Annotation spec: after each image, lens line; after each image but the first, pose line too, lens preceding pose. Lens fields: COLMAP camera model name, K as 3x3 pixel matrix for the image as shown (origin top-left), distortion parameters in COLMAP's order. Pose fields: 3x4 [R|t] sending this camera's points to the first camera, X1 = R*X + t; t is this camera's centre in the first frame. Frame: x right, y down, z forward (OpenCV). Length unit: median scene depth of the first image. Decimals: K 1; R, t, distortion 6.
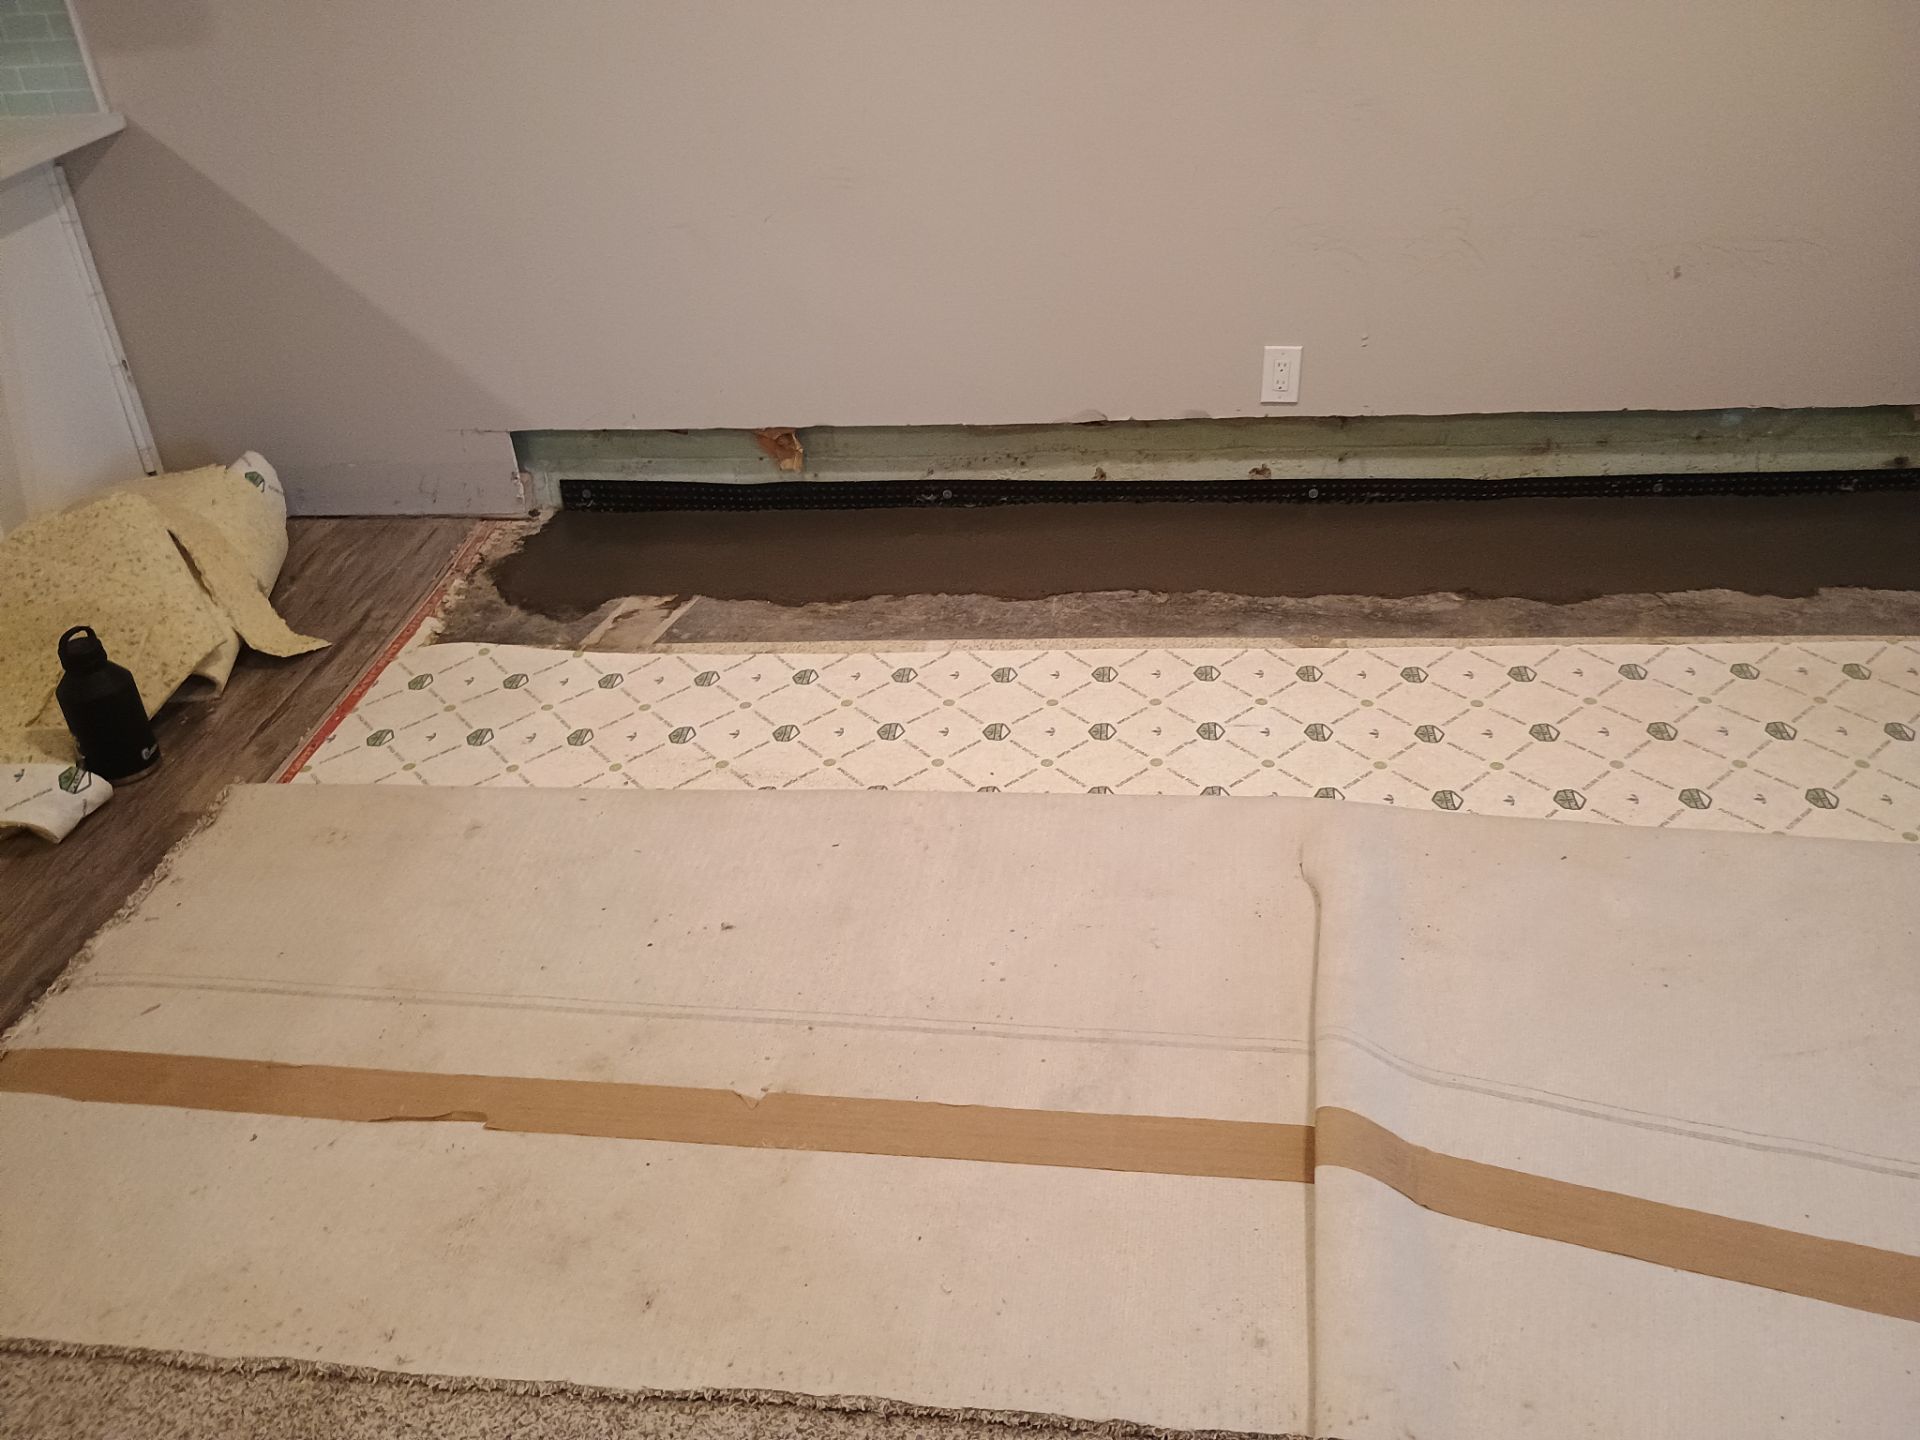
lens RADIAL K [[1651.7, 0, 975.7], [0, 1651.7, 750.5], [0, 0, 1]] dist [0.057330, -0.062964]
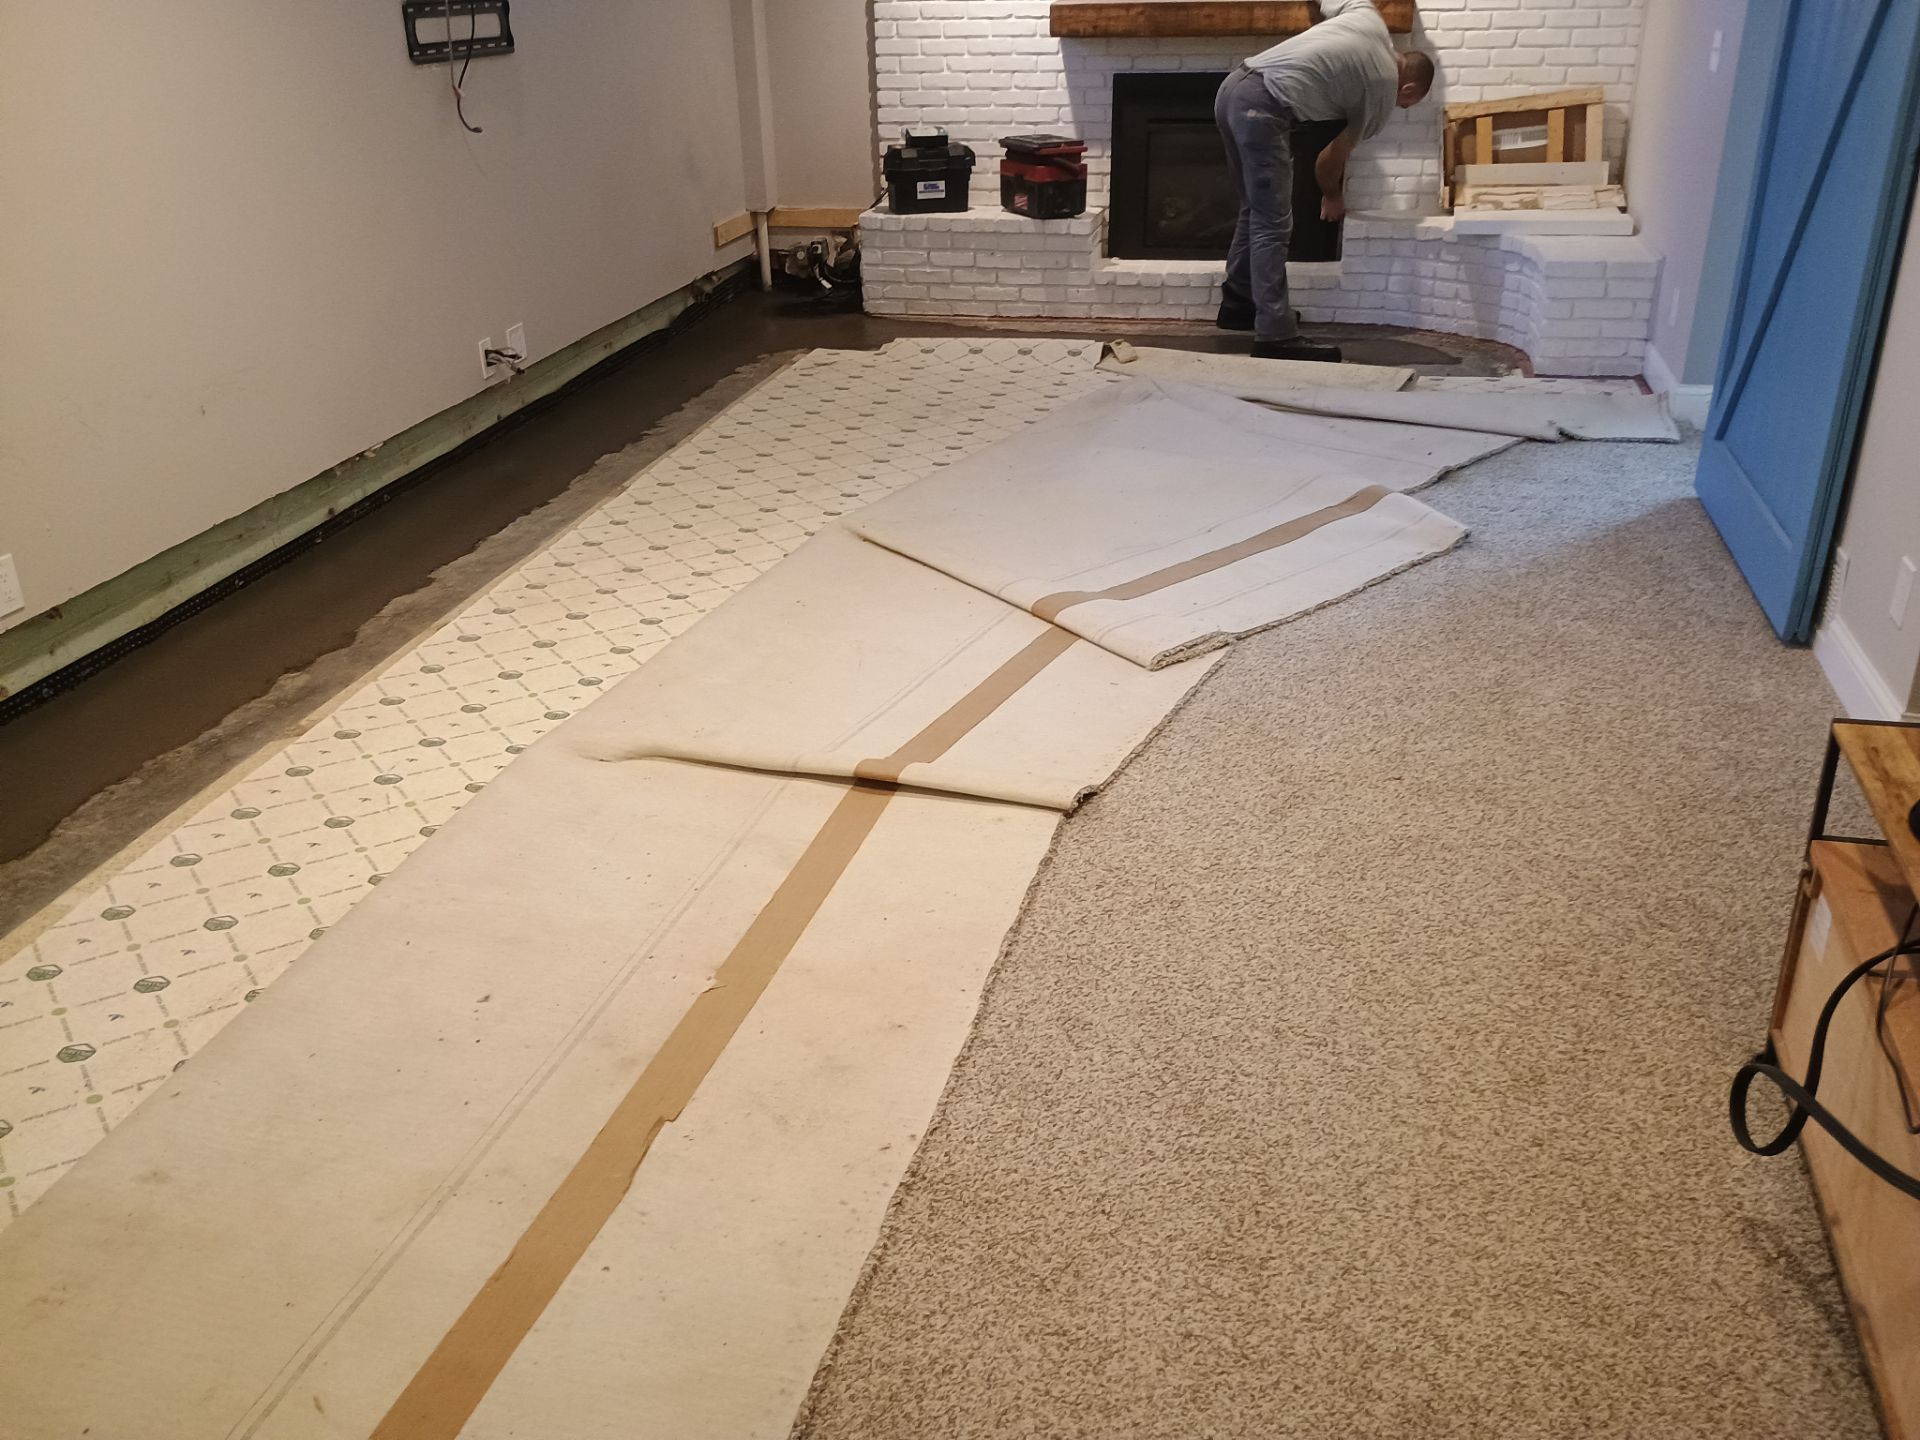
lens RADIAL K [[1656.3, 0, 946.4], [0, 1656.3, 755.5], [0, 0, 1]] dist [0.054951, -0.054969]
pose [[0.137747, -0.391902, 0.909636, -0.770359], [0.536968, 0.801264, 0.263898, -0.109499], [-0.832281, 0.452094, 0.320811, 0.239109]]
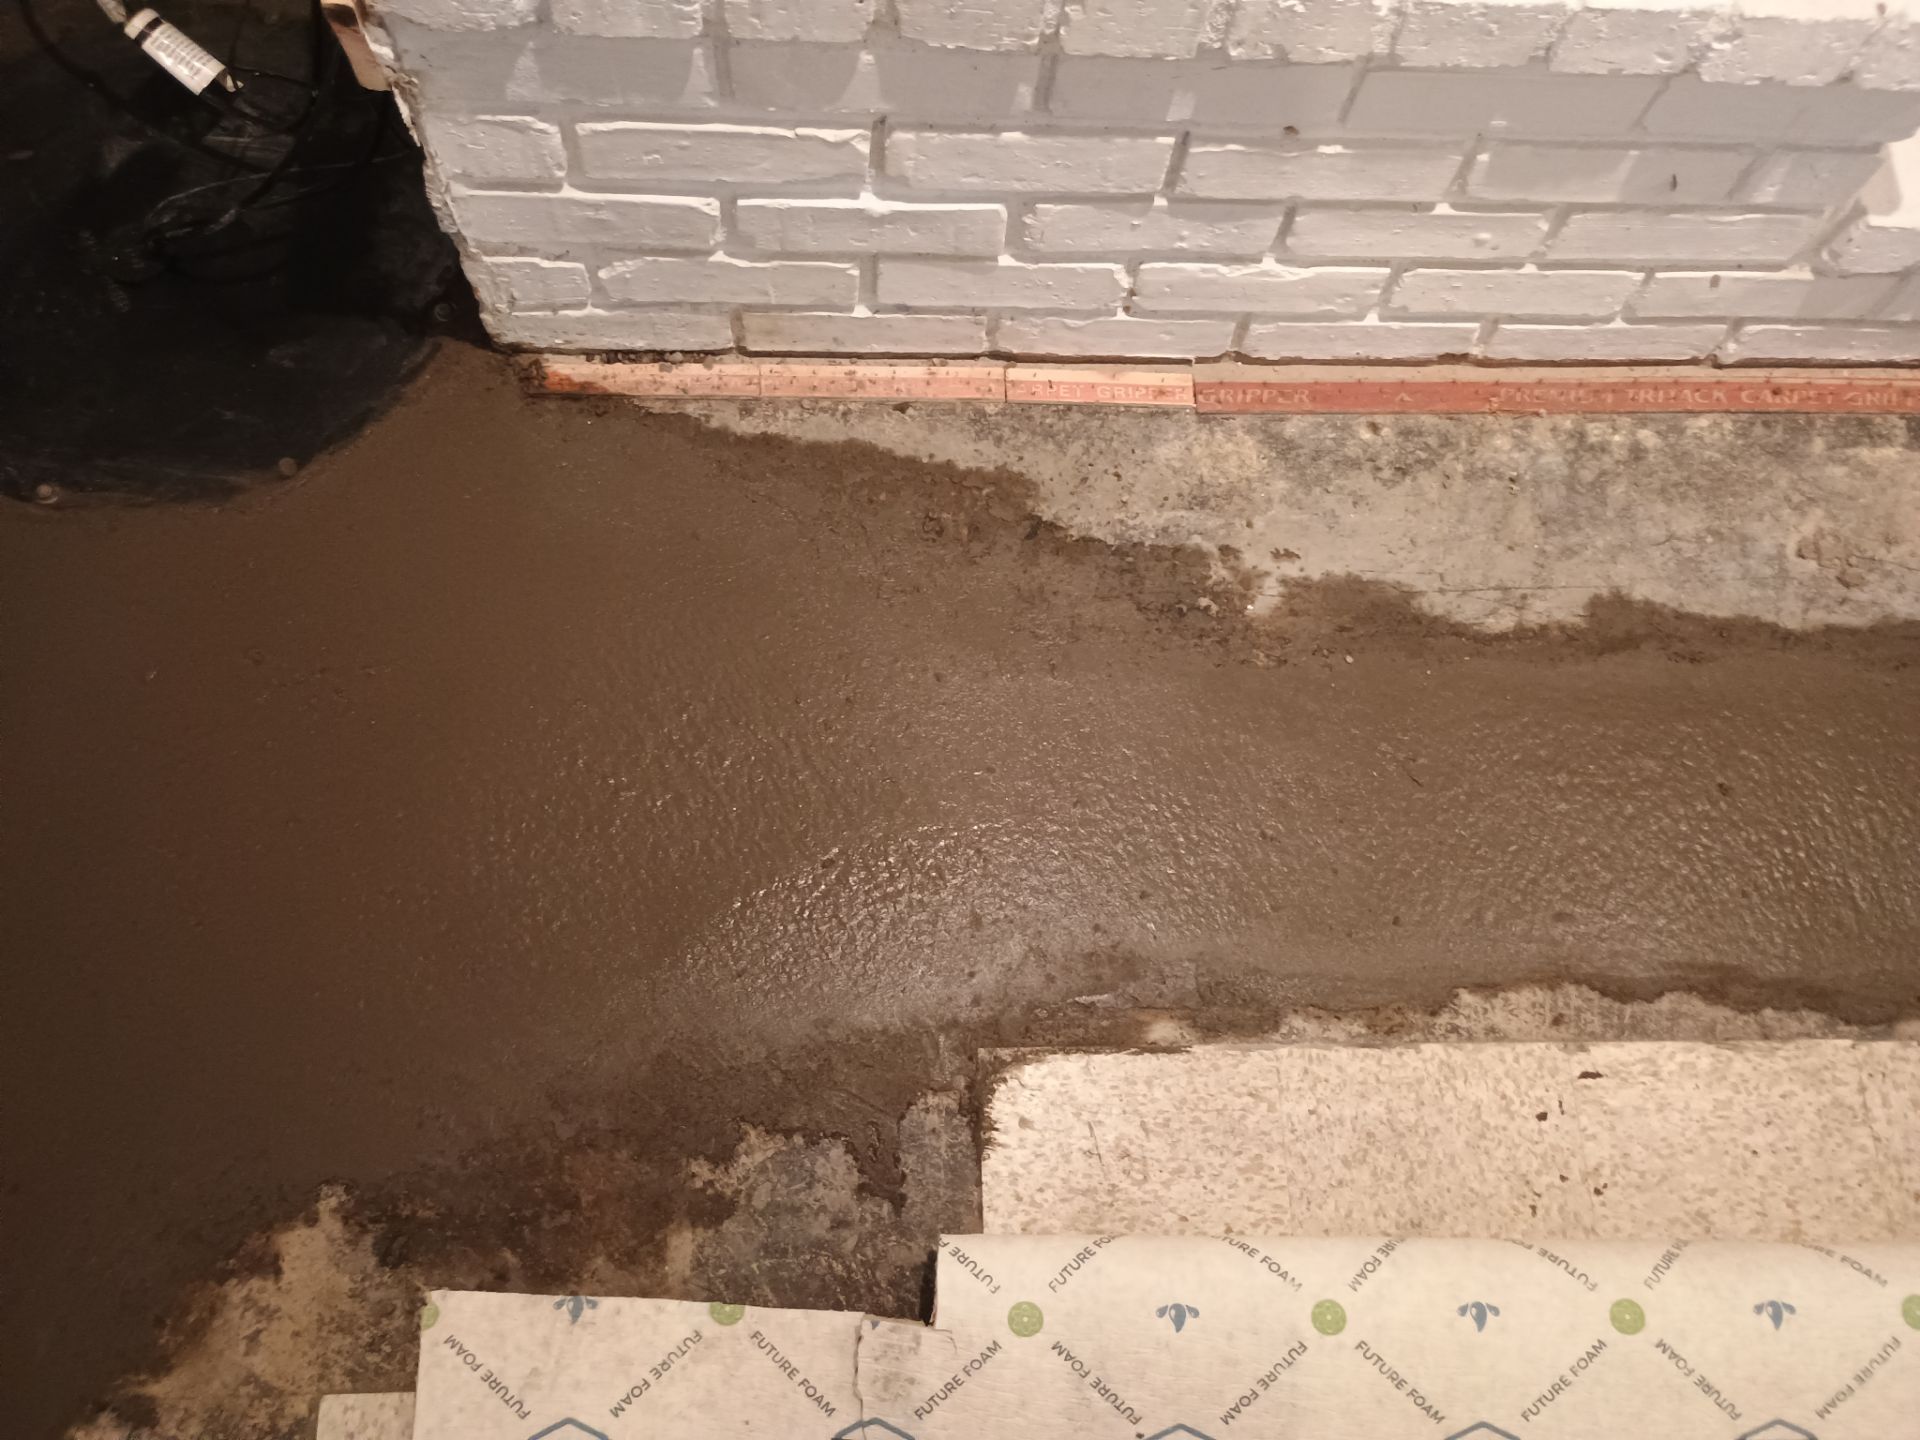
lens RADIAL K [[1649.0, 0, 964.6], [0, 1649.0, 753.2], [0, 0, 1]] dist [0.060928, -0.070391]
pose [[-0.116833, -0.921063, 0.371475, 1.305817], [0.466147, 0.279420, 0.839423, -0.321824], [-0.876959, 0.271234, 0.396705, 0.558600]]
